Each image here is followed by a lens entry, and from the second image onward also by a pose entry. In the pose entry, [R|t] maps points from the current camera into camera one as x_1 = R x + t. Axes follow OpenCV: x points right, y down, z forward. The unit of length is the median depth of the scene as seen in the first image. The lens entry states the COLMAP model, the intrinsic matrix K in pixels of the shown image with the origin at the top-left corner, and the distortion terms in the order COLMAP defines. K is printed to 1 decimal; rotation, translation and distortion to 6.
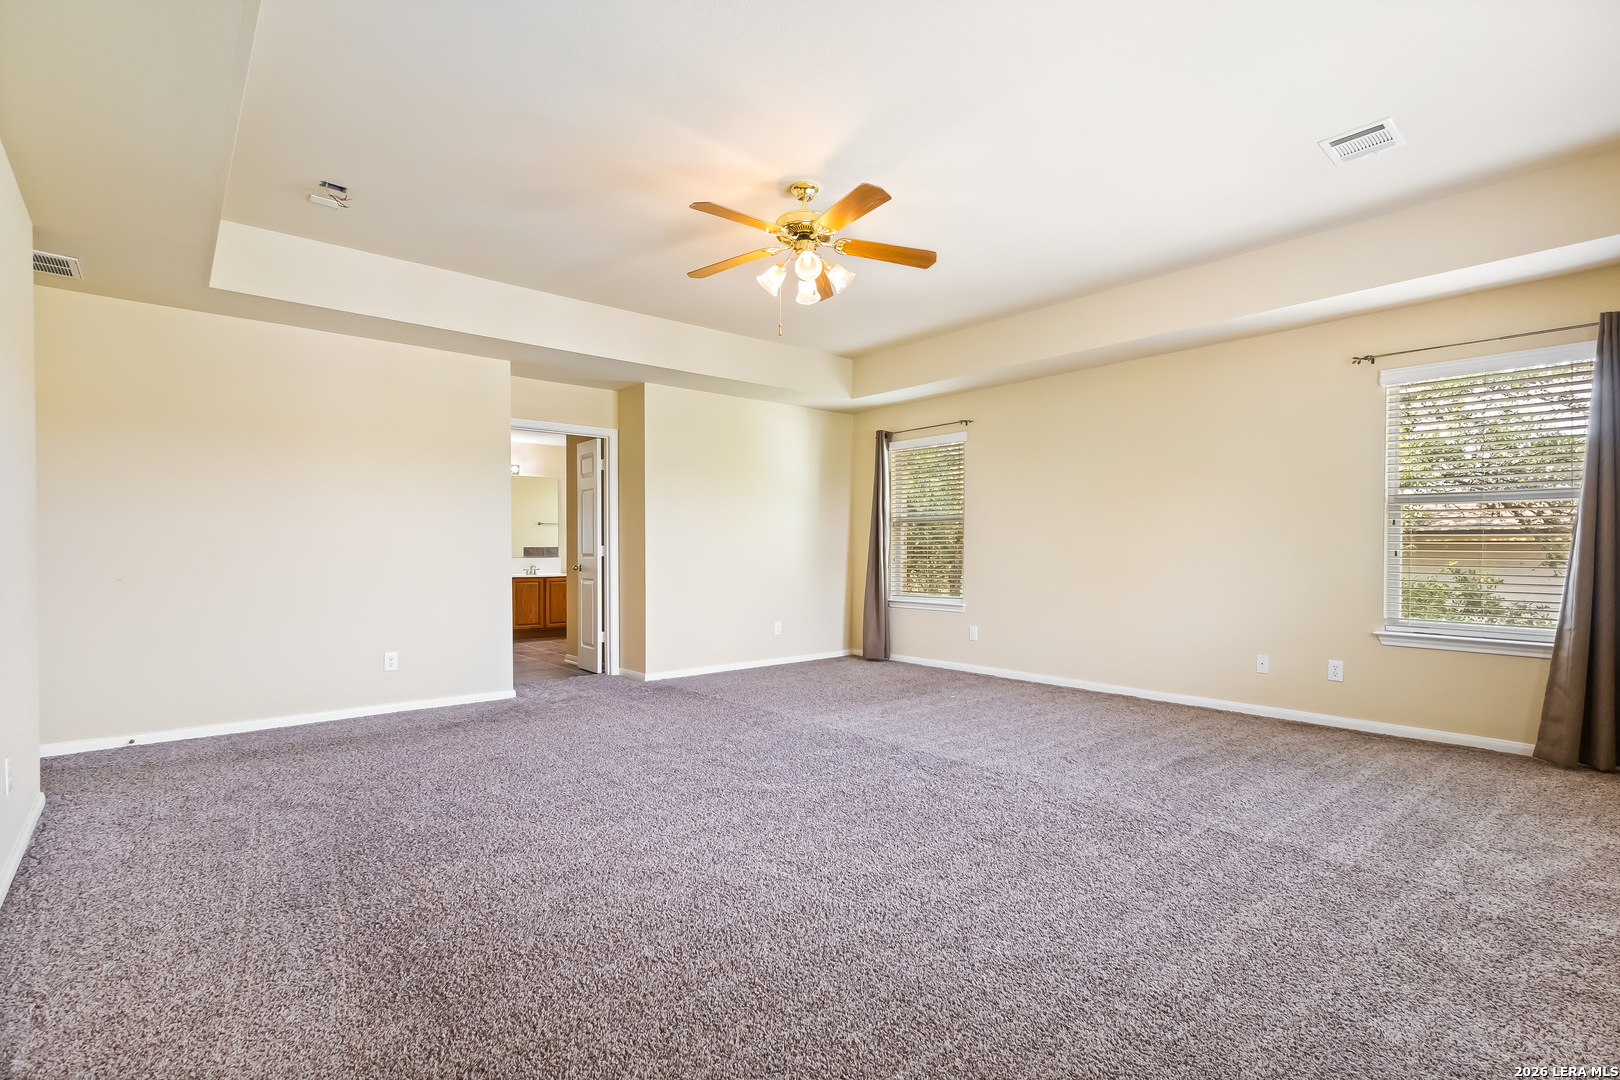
lens RADIAL K [[759.6, 0, 810.0], [0, 759.6, 540.0], [0, 0, 1]] dist [-0.000964, -0.000065]
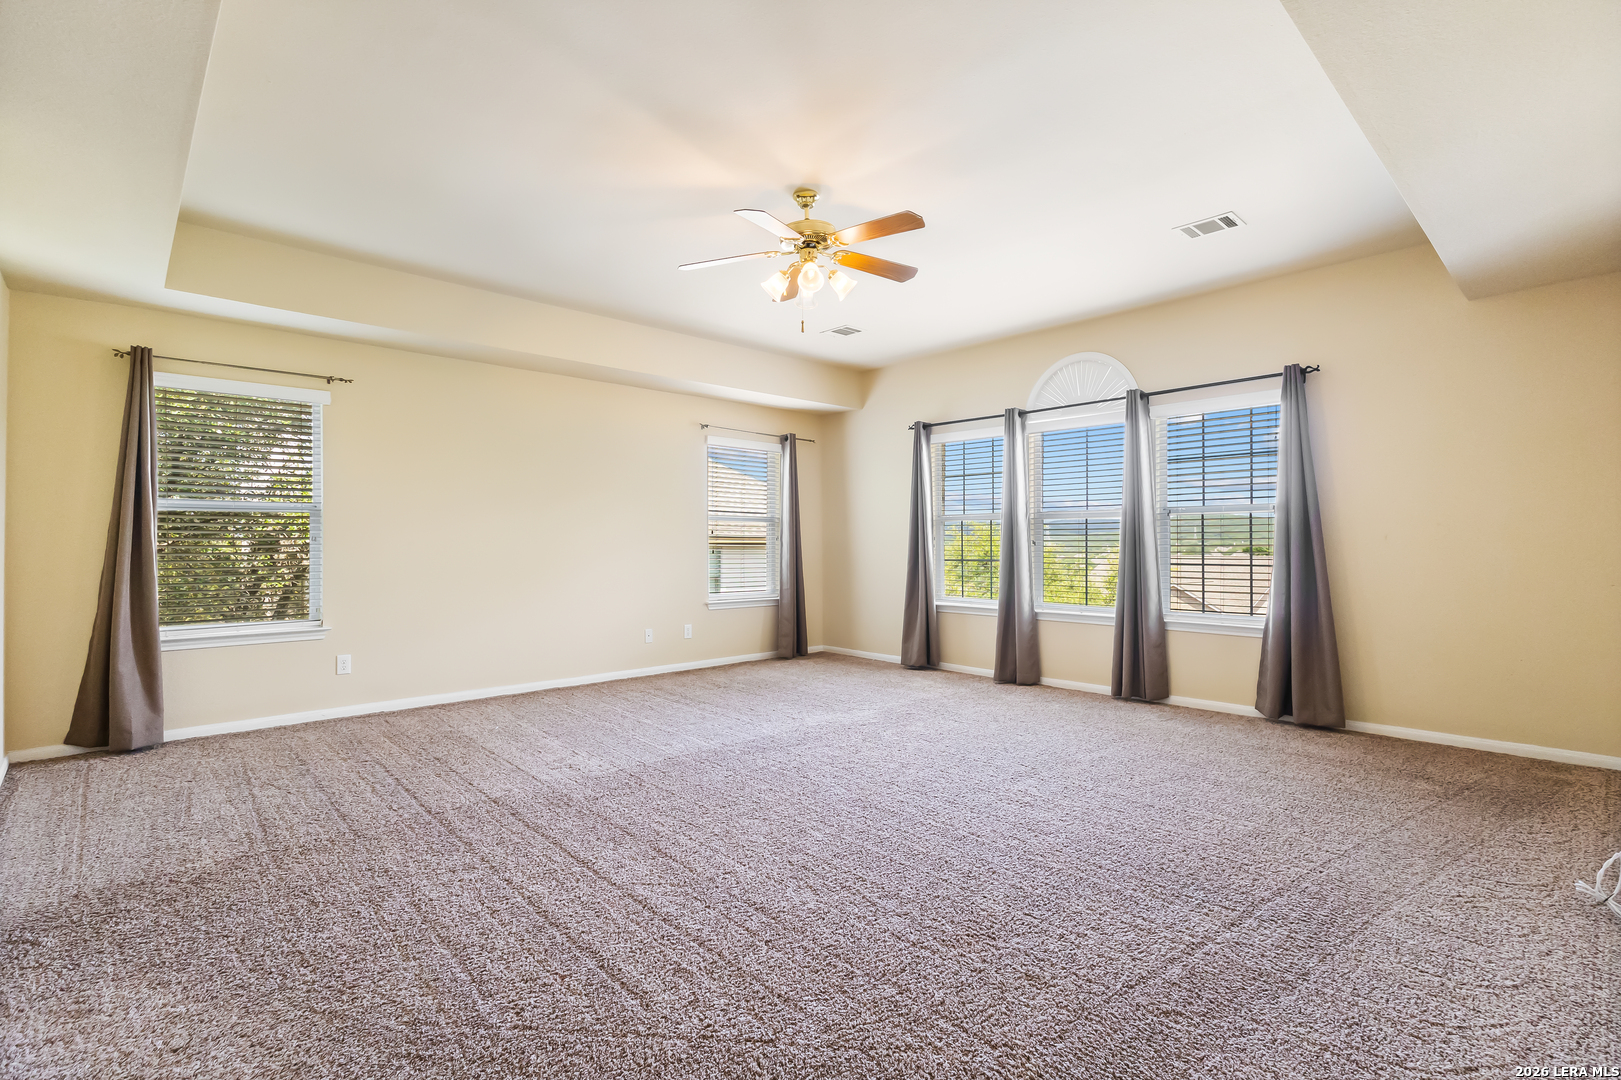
lens RADIAL K [[760.0, 0, 810.5], [0, 760.0, 540.0], [0, 0, 1]] dist [-0.000964, -0.000065]
pose [[-0.029204, 0.002339, 0.999571, -0.804042], [-0.009758, 0.999949, -0.002625, -0.004901], [-0.999526, -0.009831, -0.029180, 0.808525]]
